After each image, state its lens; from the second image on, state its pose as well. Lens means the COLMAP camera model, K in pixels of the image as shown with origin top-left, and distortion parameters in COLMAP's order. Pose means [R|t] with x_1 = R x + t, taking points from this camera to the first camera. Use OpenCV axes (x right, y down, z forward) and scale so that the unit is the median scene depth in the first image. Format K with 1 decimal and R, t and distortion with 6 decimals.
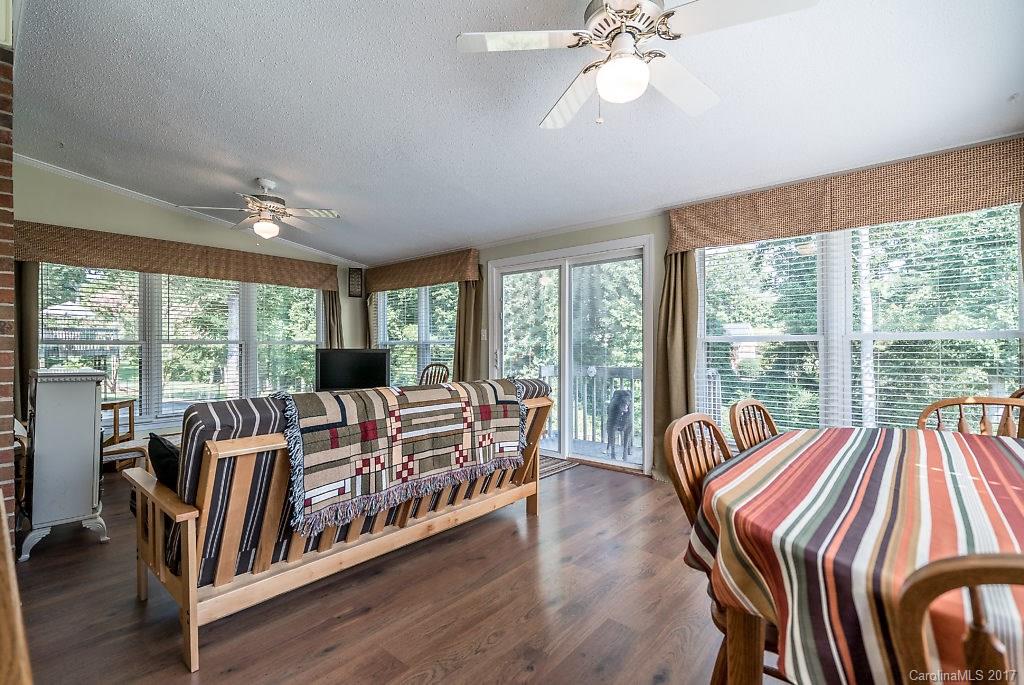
lens RADIAL K [[471.3, 0, 507.8], [0, 471.3, 345.0], [0, 0, 1]] dist [-0.011117, 0.001976]
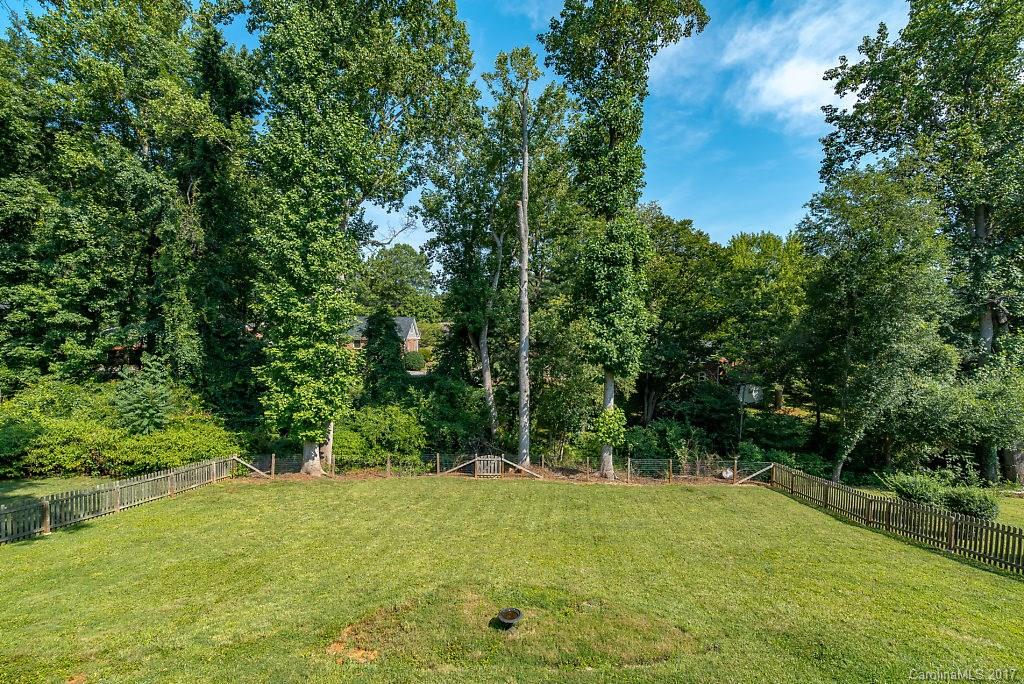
lens RADIAL K [[471.3, 0, 509.7], [0, 471.3, 344.4], [0, 0, 1]] dist [-0.011117, 0.001976]
pose [[0.772841, 0.011777, 0.634490, 0.047001], [-0.024107, 0.999651, 0.010809, -0.010131], [-0.634142, -0.023649, 0.772855, 0.159185]]
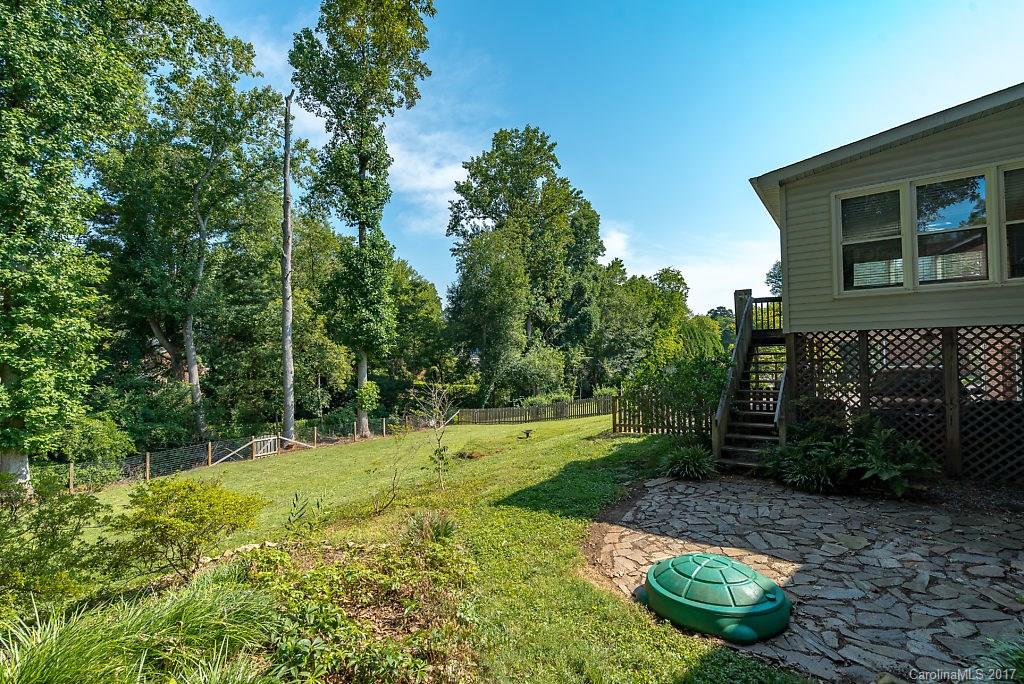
lens RADIAL K [[471.3, 0, 513.3], [0, 471.3, 345.1], [0, 0, 1]] dist [-0.011117, 0.001976]
pose [[-0.067139, 0.032772, 0.997205, -0.397338], [0.010599, 0.999427, -0.032132, 0.075219], [-0.997687, 0.008412, -0.067447, 0.472706]]
